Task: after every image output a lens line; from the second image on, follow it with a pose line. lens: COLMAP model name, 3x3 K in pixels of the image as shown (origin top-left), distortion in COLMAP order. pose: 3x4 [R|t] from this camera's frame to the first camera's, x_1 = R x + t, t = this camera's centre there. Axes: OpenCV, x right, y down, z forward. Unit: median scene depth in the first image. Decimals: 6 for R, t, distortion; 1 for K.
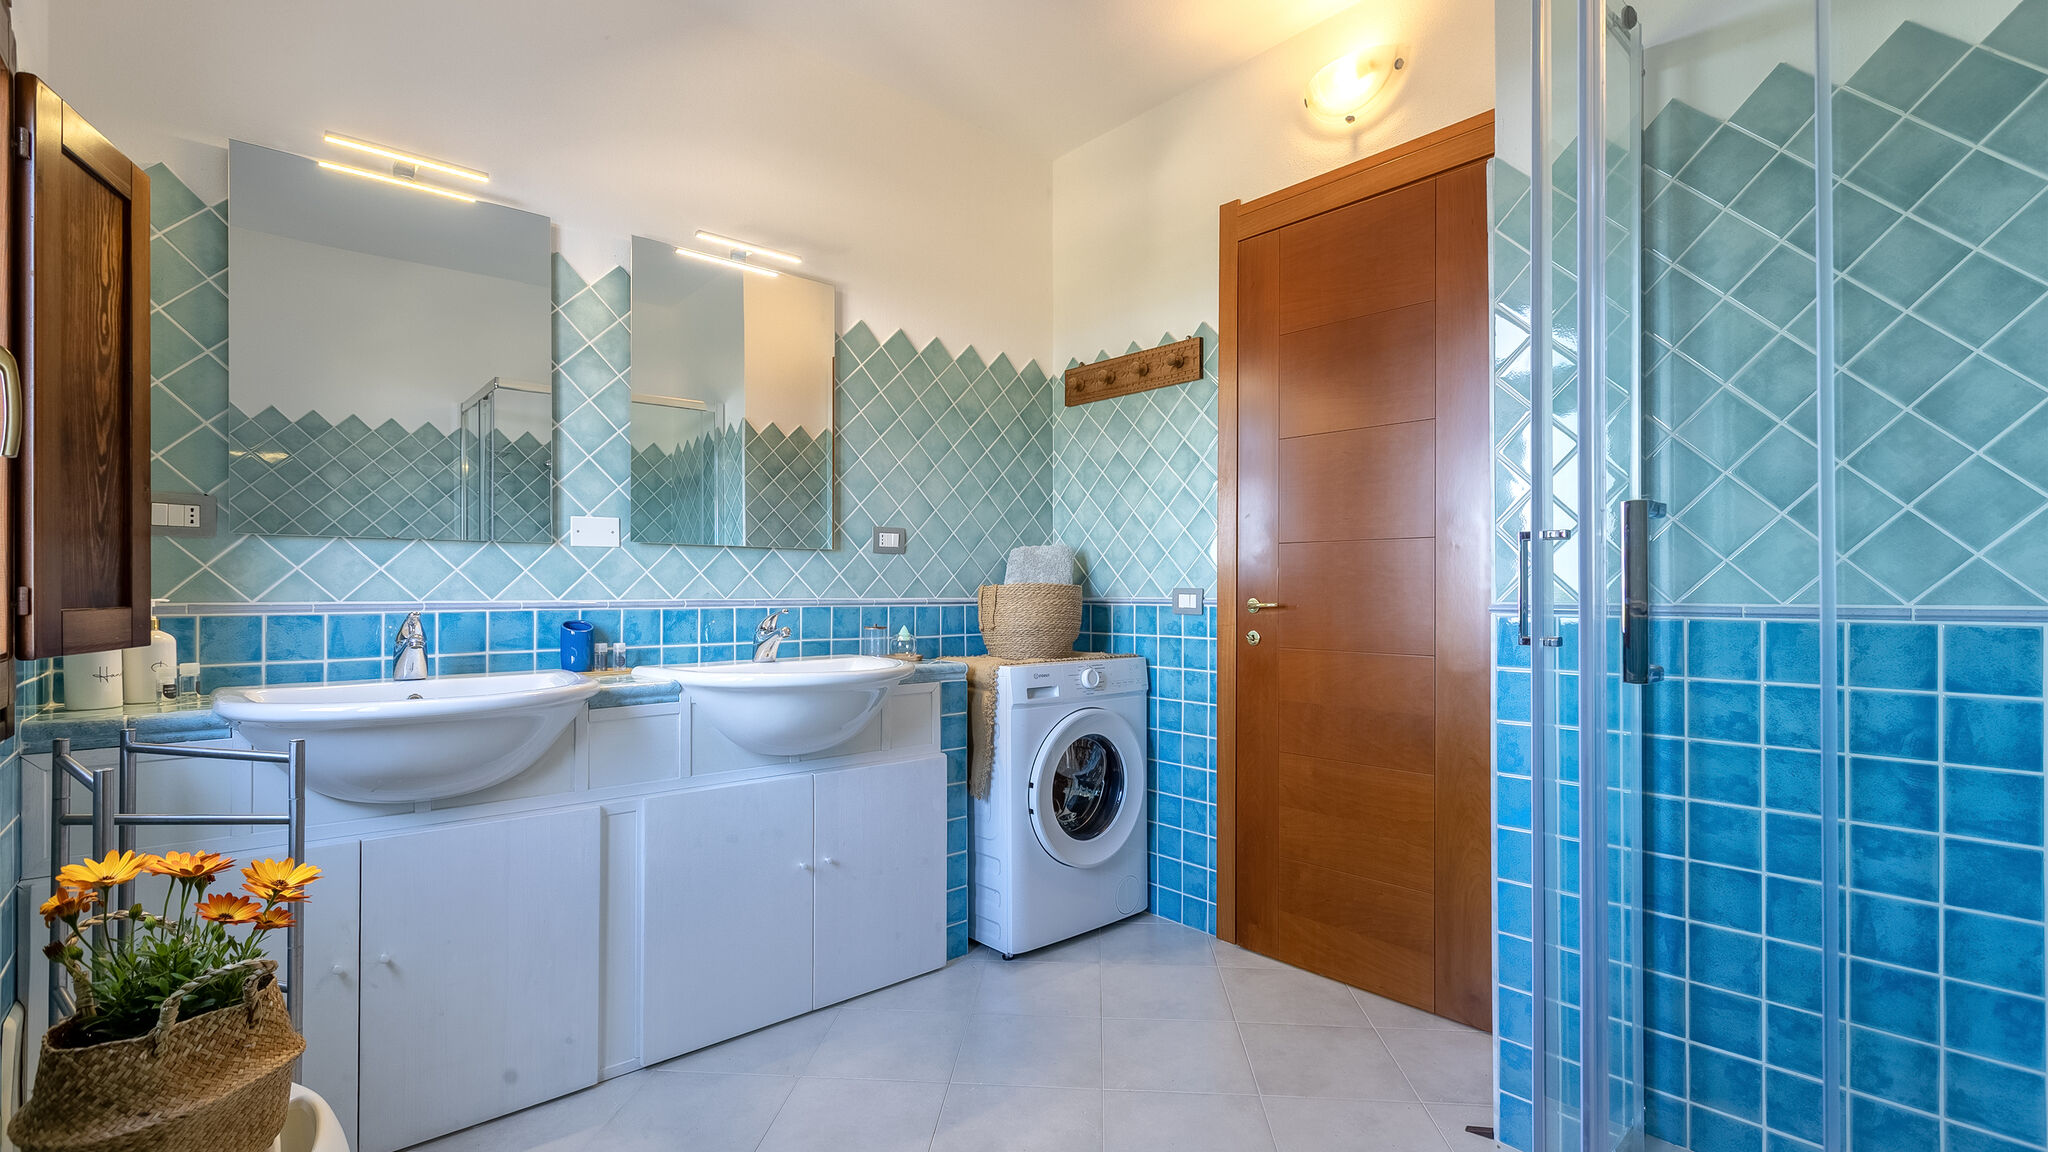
lens RADIAL K [[909.6, 0, 1022.3], [0, 909.6, 582.9], [0, 0, 1]] dist [0.007923, -0.000298]
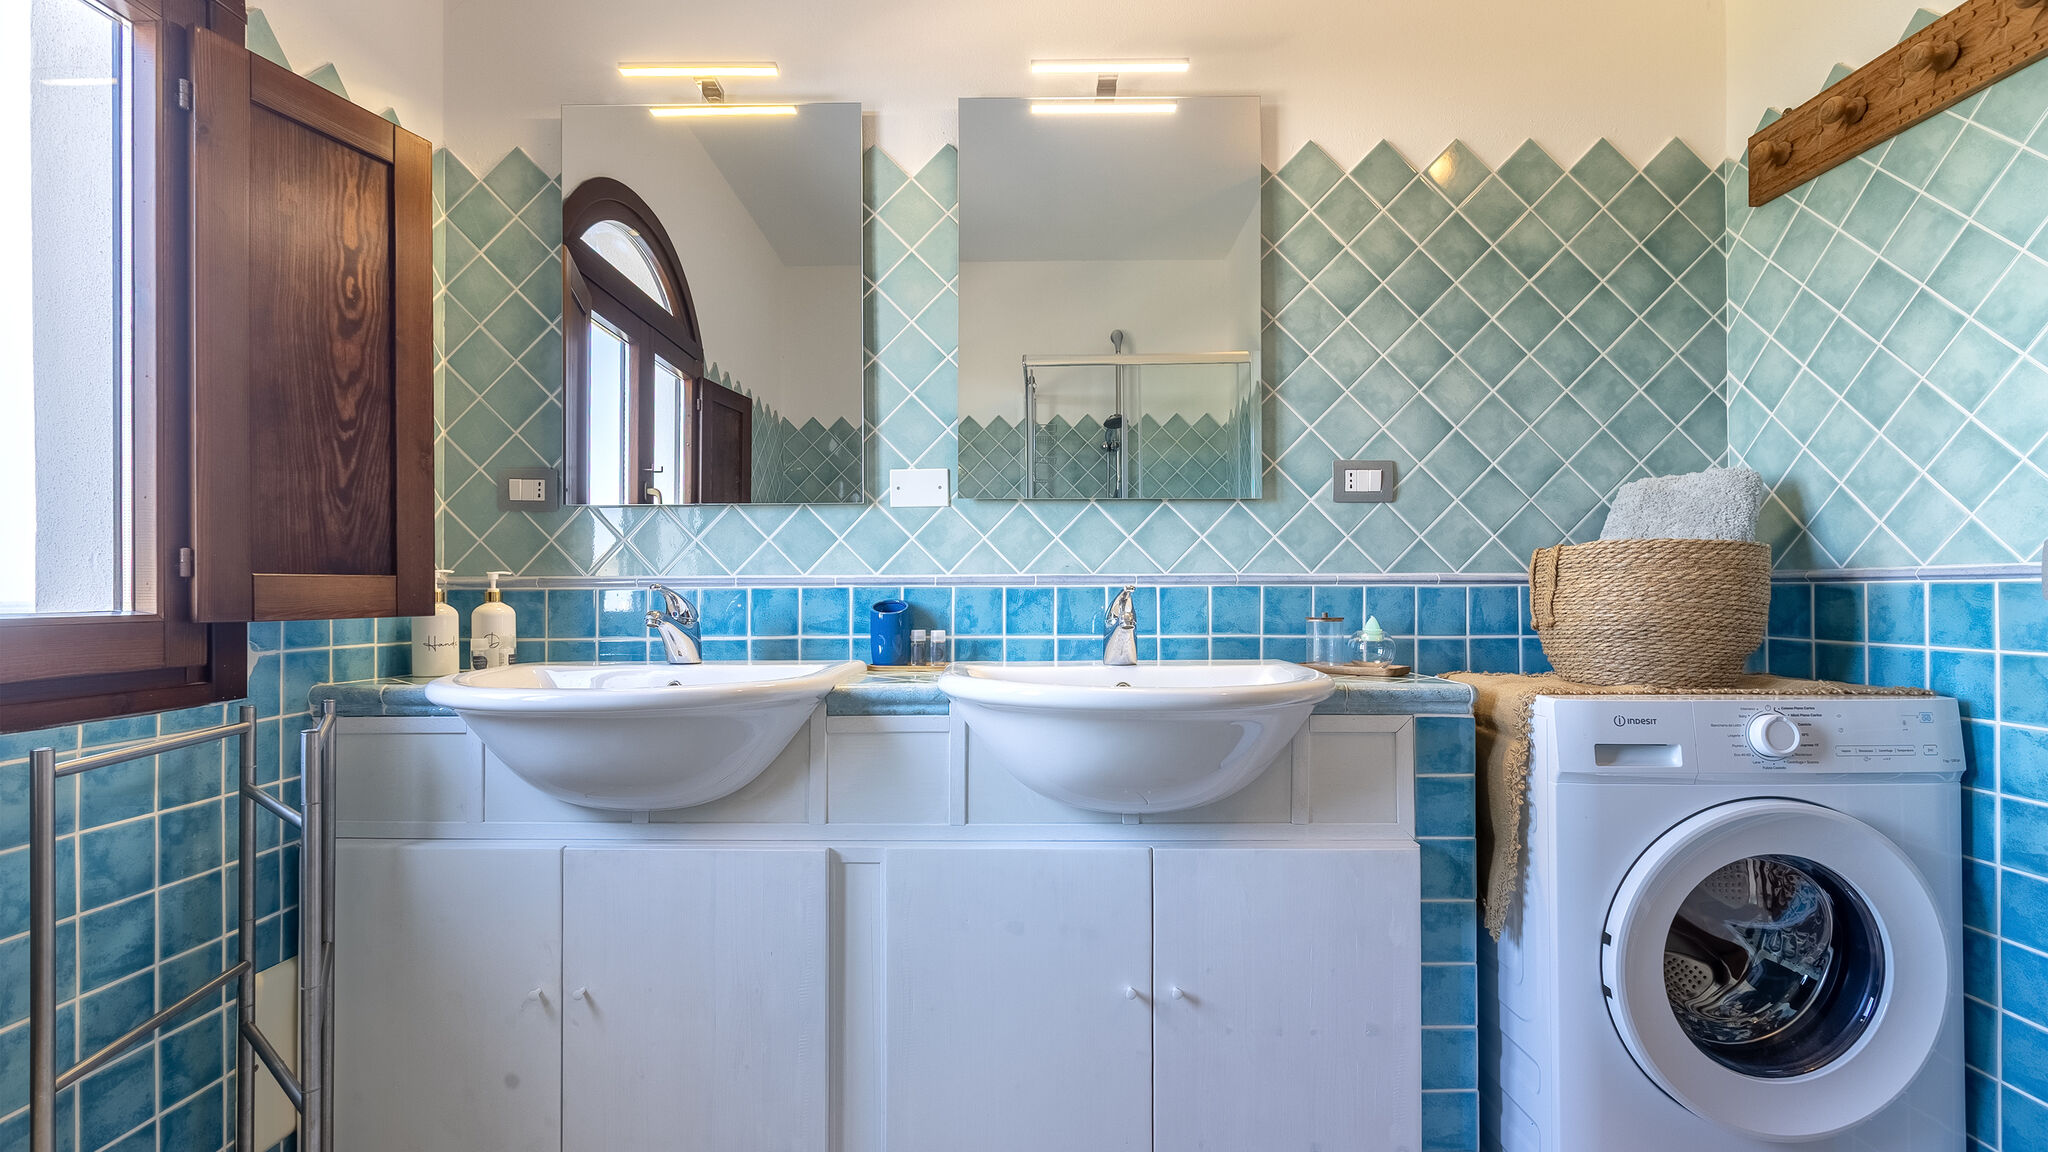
lens RADIAL K [[909.6, 0, 1029.2], [0, 909.6, 583.3], [0, 0, 1]] dist [0.007923, -0.000298]
pose [[0.747924, -0.006569, -0.663752, 0.106253], [0.010103, 0.999948, 0.001488, 0.022440], [0.663707, -0.007819, 0.747952, 0.409010]]
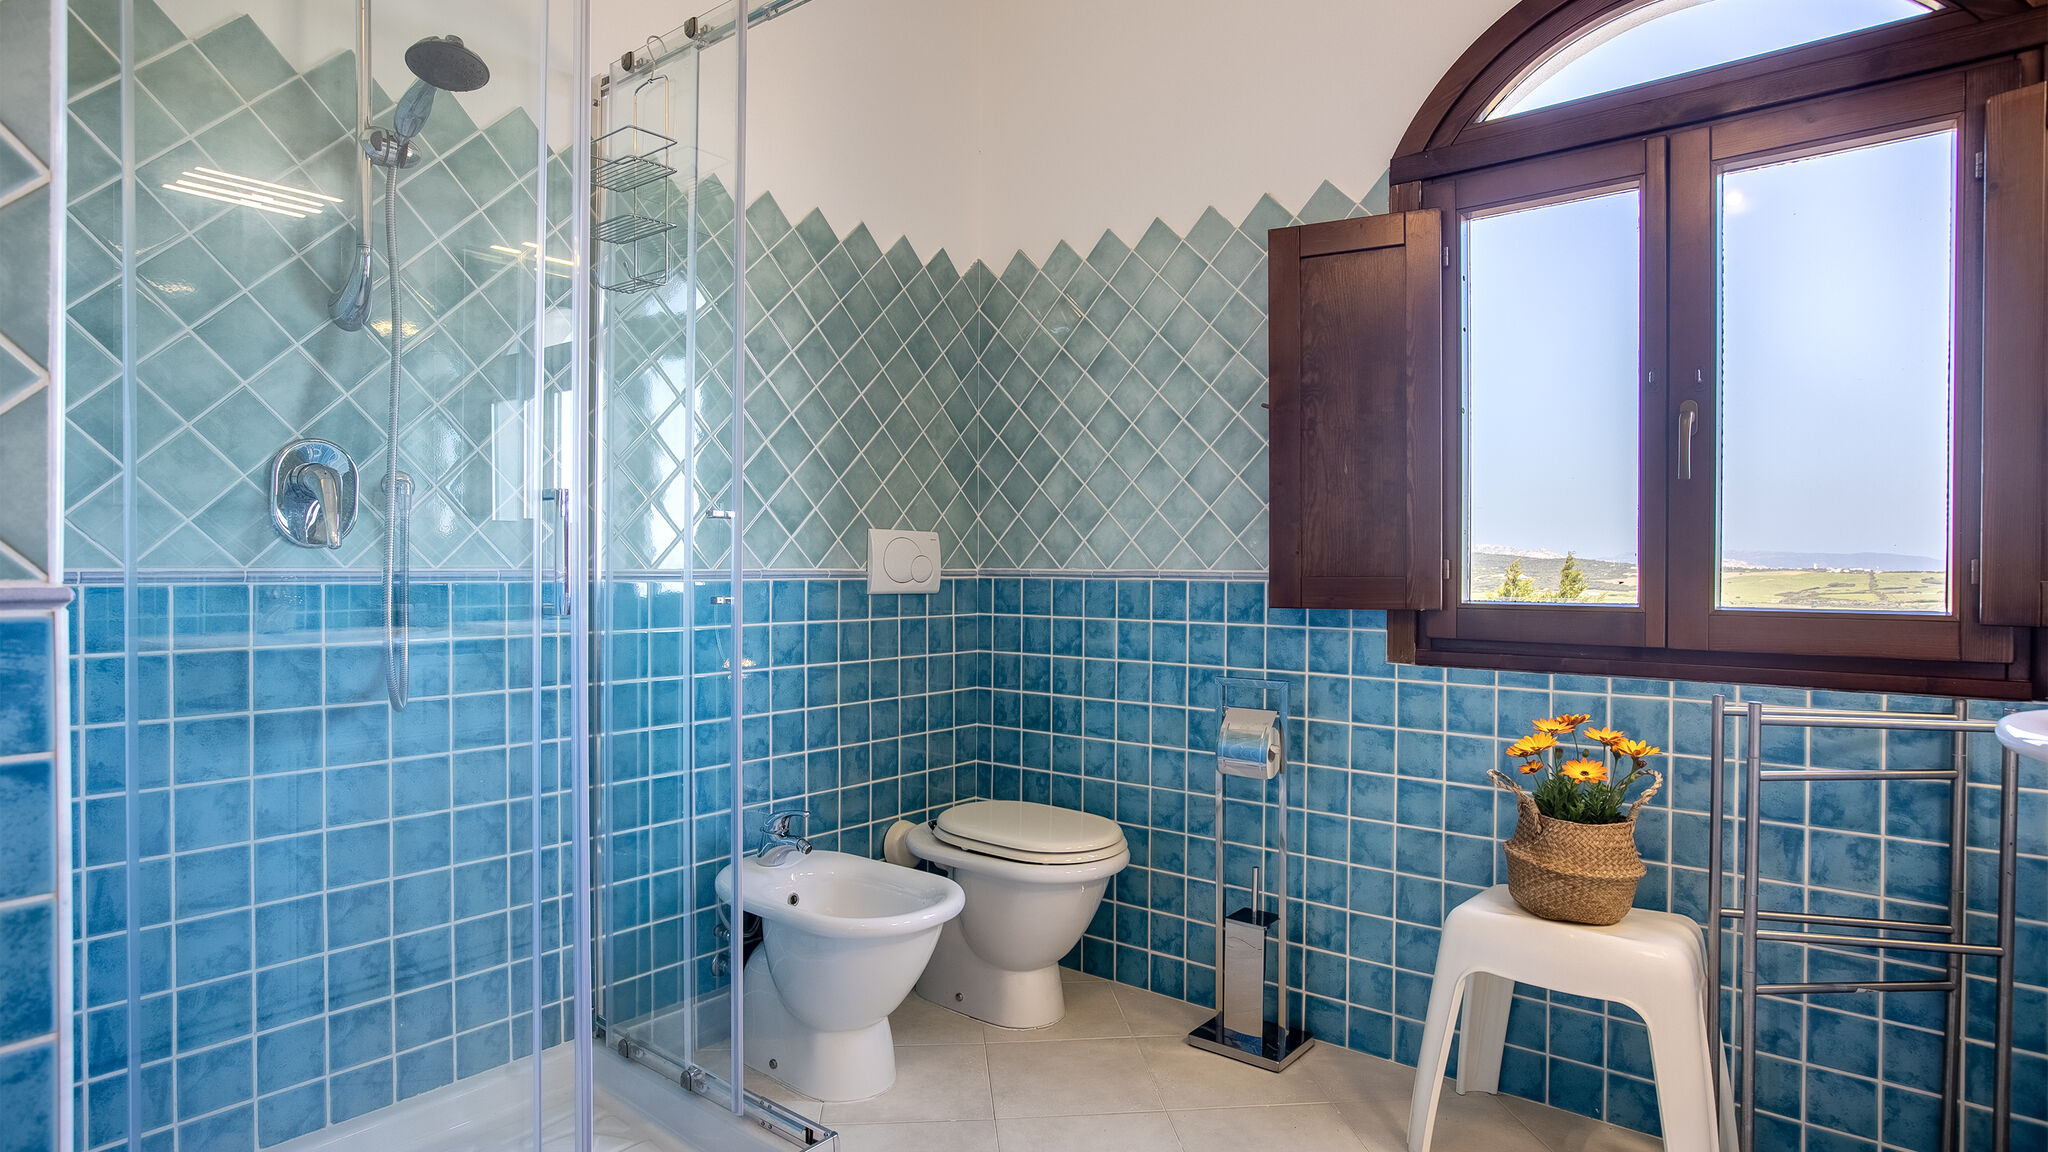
lens RADIAL K [[1101.0, 0, 1021.9], [0, 1101.0, 577.5], [0, 0, 1]] dist [-0.004976, 0.000103]
pose [[-0.991773, 0.019382, -0.126529, 0.107065], [0.018391, 0.999790, 0.008996, -0.004010], [0.126677, 0.006595, -0.991922, 1.026581]]
